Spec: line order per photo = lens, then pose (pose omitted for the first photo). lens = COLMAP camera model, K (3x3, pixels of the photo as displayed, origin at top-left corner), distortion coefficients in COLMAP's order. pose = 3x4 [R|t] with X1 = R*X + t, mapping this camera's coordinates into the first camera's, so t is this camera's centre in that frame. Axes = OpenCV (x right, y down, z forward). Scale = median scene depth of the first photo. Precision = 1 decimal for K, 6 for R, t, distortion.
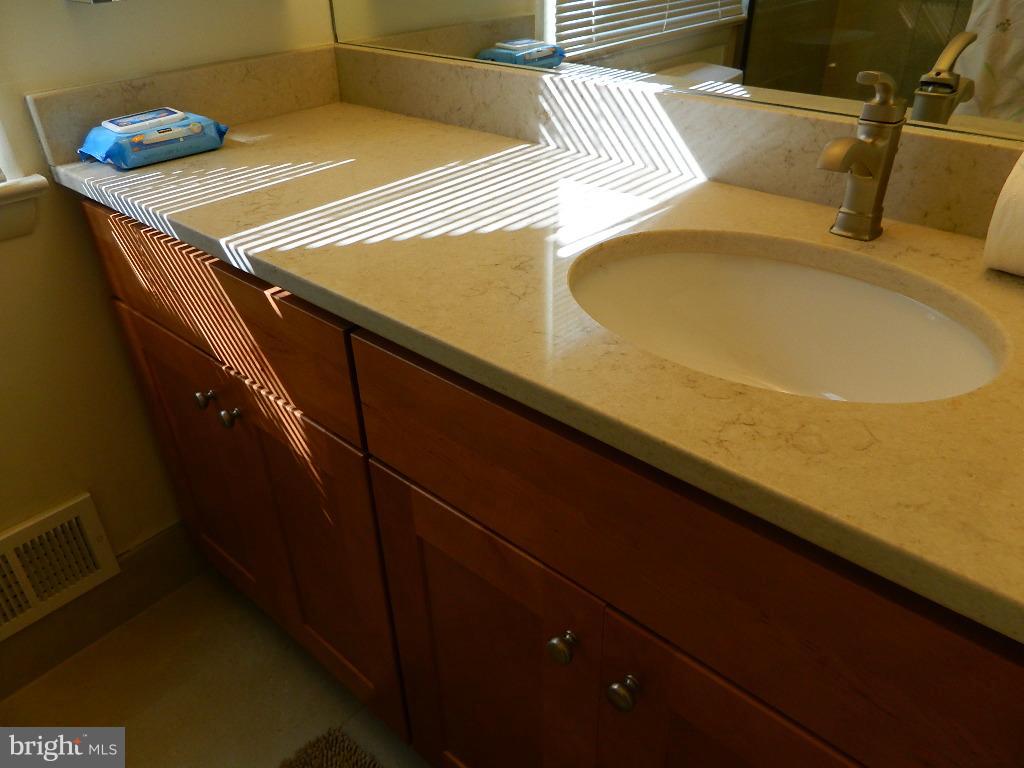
lens RADIAL K [[767.6, 0, 509.4], [0, 767.6, 372.7], [0, 0, 1]] dist [0.011131, -0.000067]
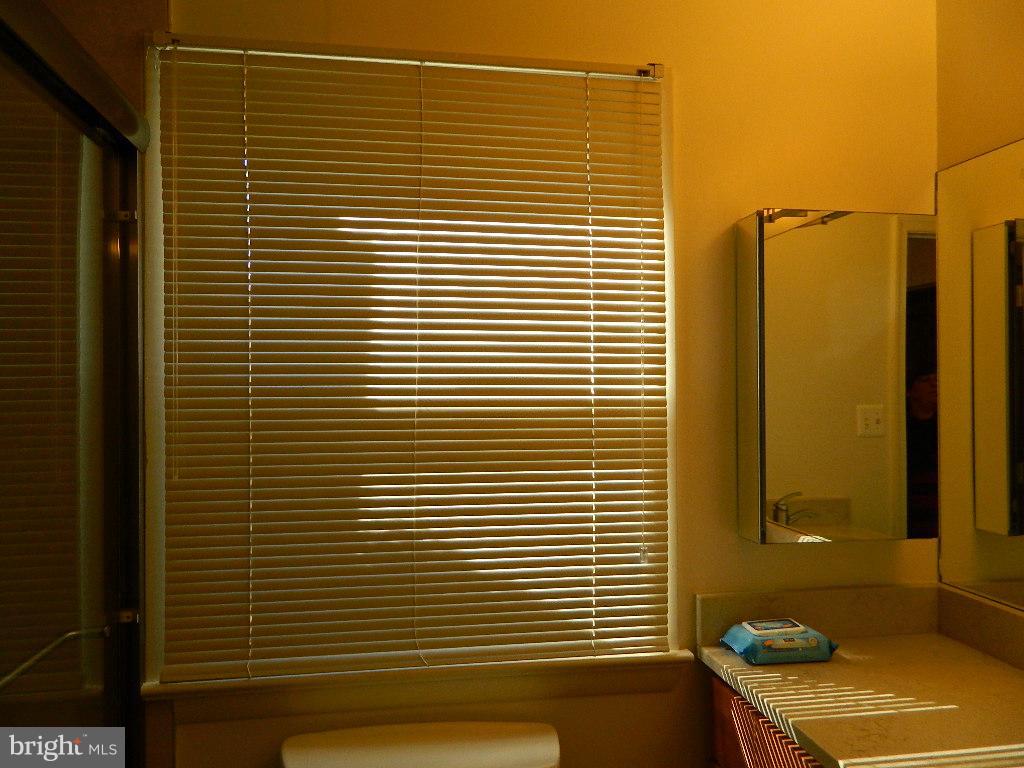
lens RADIAL K [[767.6, 0, 509.4], [0, 767.6, 372.7], [0, 0, 1]] dist [0.011131, -0.000067]
pose [[0.781834, 0.020163, -0.623161, -0.025487], [-0.346667, 0.844797, -0.407603, -0.009036], [0.518226, 0.534707, 0.667480, -0.329741]]
